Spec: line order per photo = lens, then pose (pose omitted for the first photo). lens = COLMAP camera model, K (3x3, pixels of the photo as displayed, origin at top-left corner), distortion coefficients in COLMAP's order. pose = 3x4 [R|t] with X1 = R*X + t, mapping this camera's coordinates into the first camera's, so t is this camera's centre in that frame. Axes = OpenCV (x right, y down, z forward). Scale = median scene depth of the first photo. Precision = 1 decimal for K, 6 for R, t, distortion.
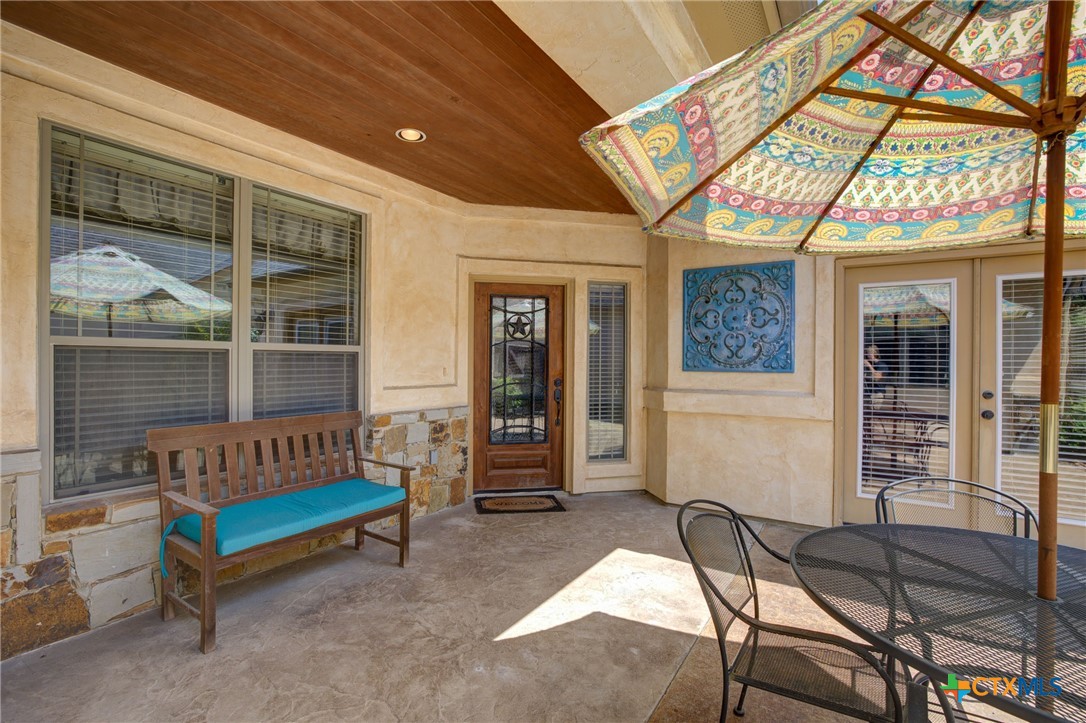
lens RADIAL K [[493.2, 0, 543.0], [0, 493.2, 361.5], [0, 0, 1]] dist [0.000545, 0.000045]
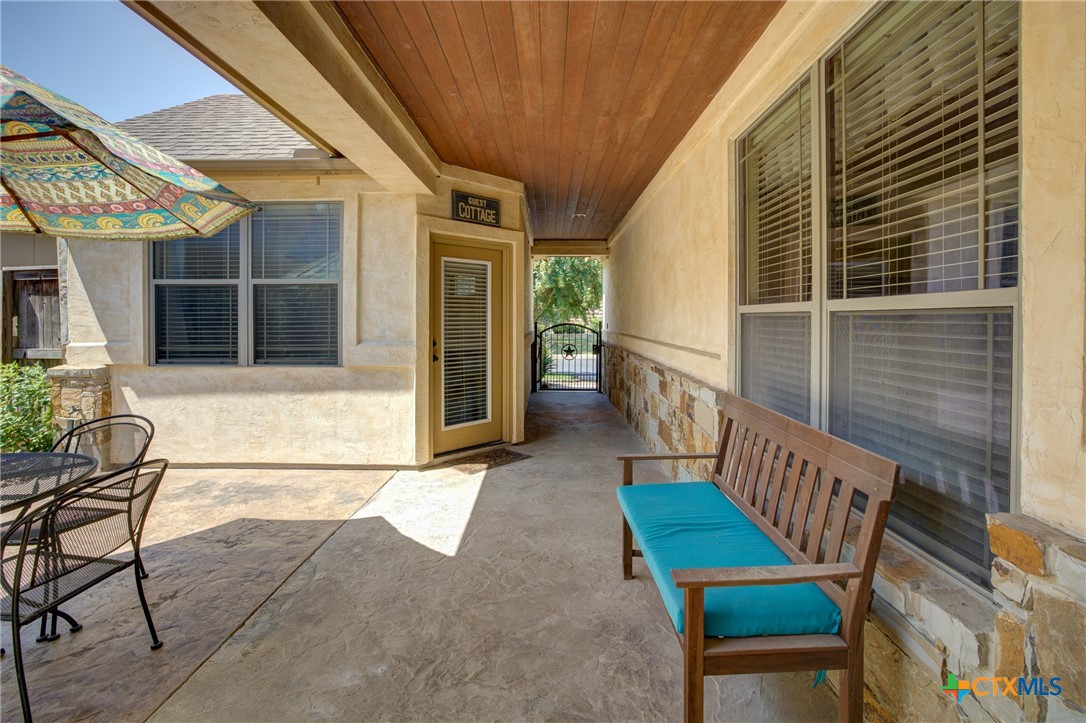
lens RADIAL K [[476.9, 0, 542.6], [0, 476.9, 318.5], [0, 0, 1]] dist [-0.038916, 0.012991]
pose [[-0.844345, -0.001118, -0.535799, 0.066890], [-0.001171, 0.999999, -0.000241, -0.015138], [0.535799, 0.000424, -0.844346, 1.518195]]
